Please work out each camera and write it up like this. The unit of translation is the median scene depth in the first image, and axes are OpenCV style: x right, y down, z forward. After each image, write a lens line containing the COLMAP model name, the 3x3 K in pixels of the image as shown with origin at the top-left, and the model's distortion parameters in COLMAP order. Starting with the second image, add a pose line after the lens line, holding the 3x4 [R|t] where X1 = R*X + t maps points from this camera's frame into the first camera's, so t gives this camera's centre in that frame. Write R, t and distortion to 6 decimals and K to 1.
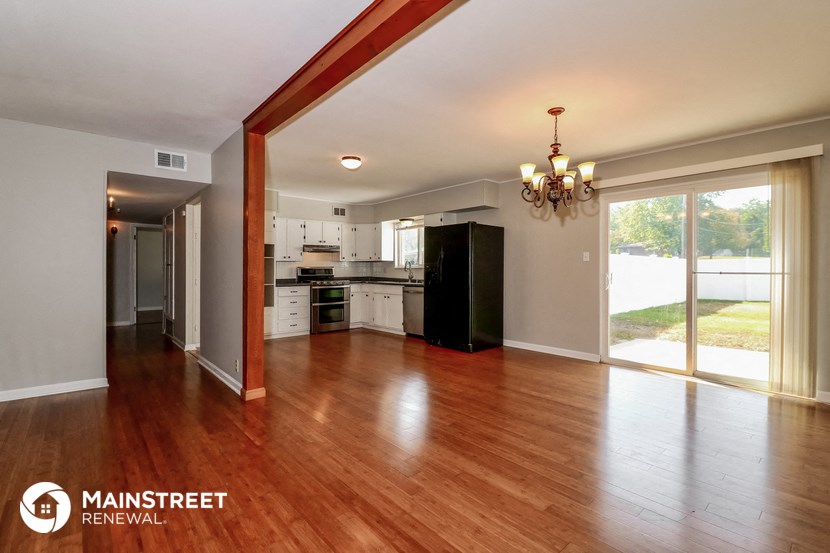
lens RADIAL K [[378.9, 0, 420.3], [0, 378.9, 275.8], [0, 0, 1]] dist [-0.028860, -0.003536]
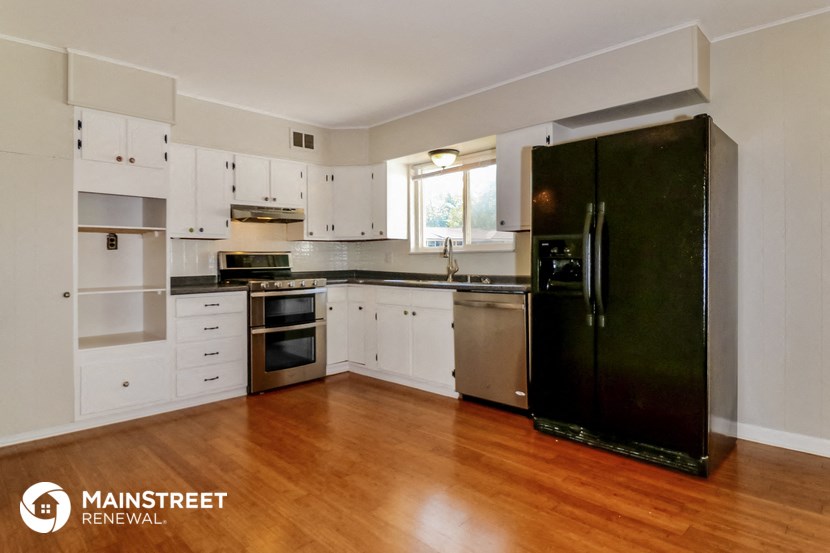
lens RADIAL K [[463.1, 0, 368.2], [0, 463.1, 260.0], [0, 0, 1]] dist [0.004775, 0.000210]
pose [[0.999908, -0.007955, 0.010942, -0.144596], [0.008156, 0.999797, -0.018440, -0.000246], [-0.010793, 0.018528, 0.999770, 0.417721]]
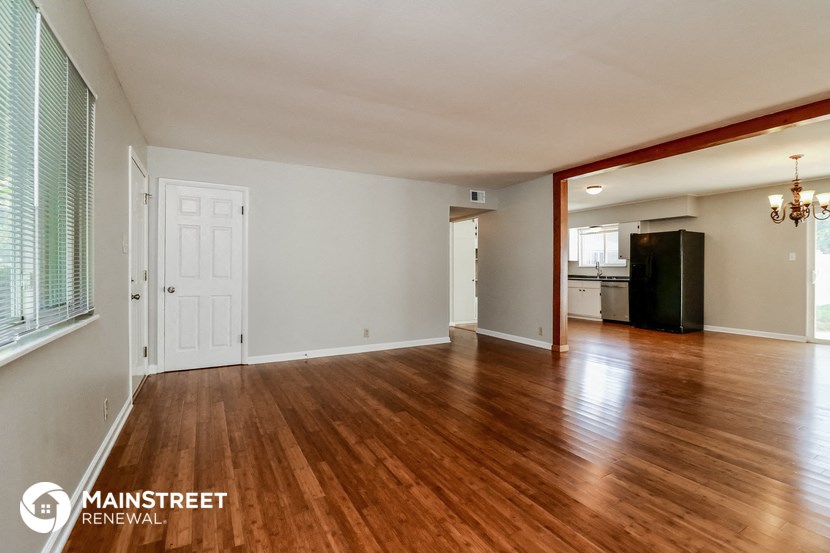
lens RADIAL K [[378.9, 0, 412.2], [0, 378.9, 274.7], [0, 0, 1]] dist [-0.028860, -0.003536]
pose [[0.972962, -0.004939, -0.230911, -0.337791], [0.005651, 0.999981, 0.002423, -0.001505], [0.230895, -0.003662, 0.972972, -0.308543]]
